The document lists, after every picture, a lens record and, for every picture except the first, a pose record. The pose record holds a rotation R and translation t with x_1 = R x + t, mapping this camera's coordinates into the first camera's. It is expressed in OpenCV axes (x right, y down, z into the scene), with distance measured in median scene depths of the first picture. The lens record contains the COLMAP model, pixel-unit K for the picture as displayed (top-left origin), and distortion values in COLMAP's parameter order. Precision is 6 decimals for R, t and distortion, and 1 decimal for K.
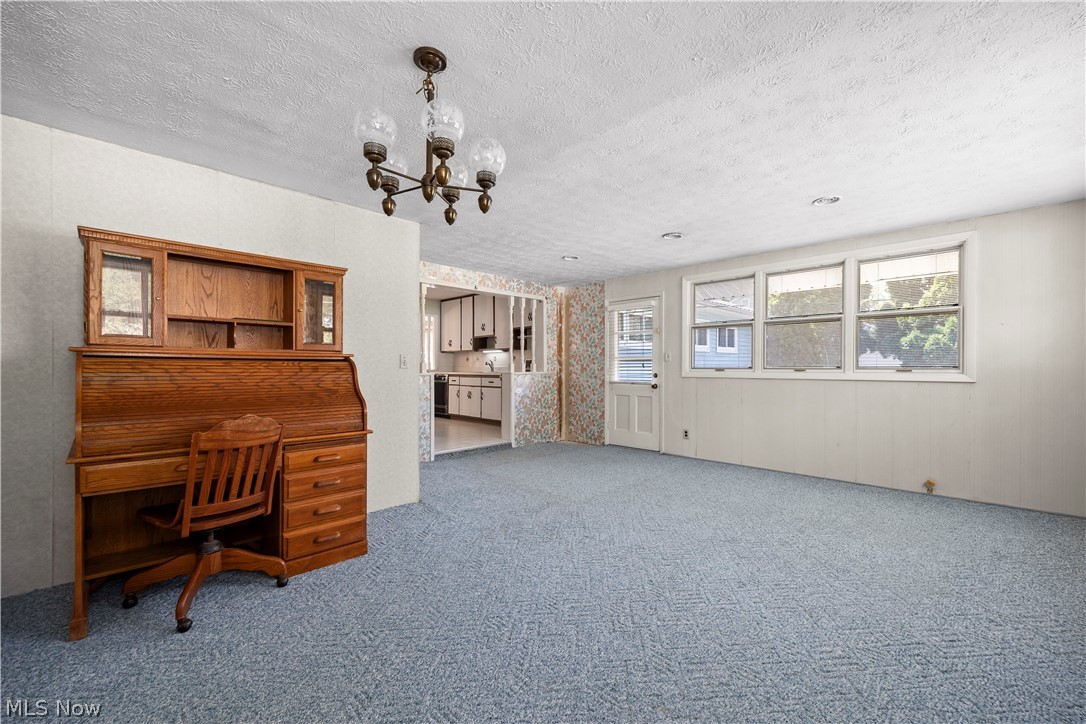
lens RADIAL K [[430.7, 0, 550.6], [0, 430.7, 368.6], [0, 0, 1]] dist [0.002090, 0.000055]
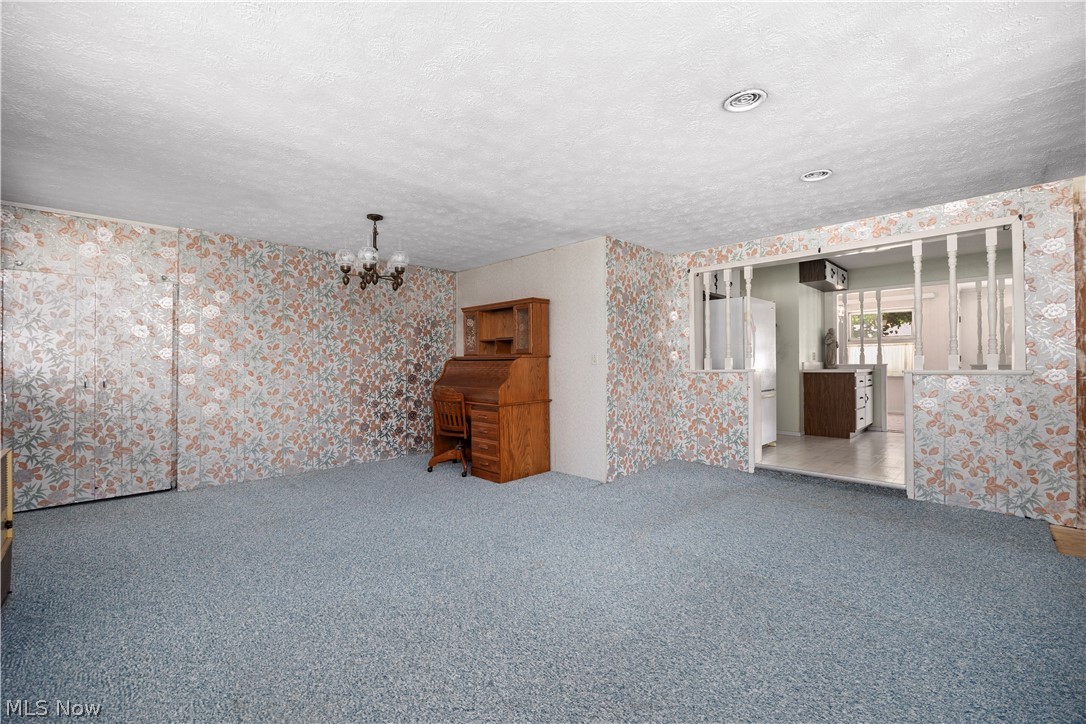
lens RADIAL K [[467.4, 0, 545.0], [0, 467.4, 359.0], [0, 0, 1]] dist [0.015026, 0.000184]
pose [[-0.003294, -0.011224, -0.999932, 0.401220], [0.004716, 0.999926, -0.011240, -0.000958], [0.999983, -0.004752, -0.003241, 0.368000]]
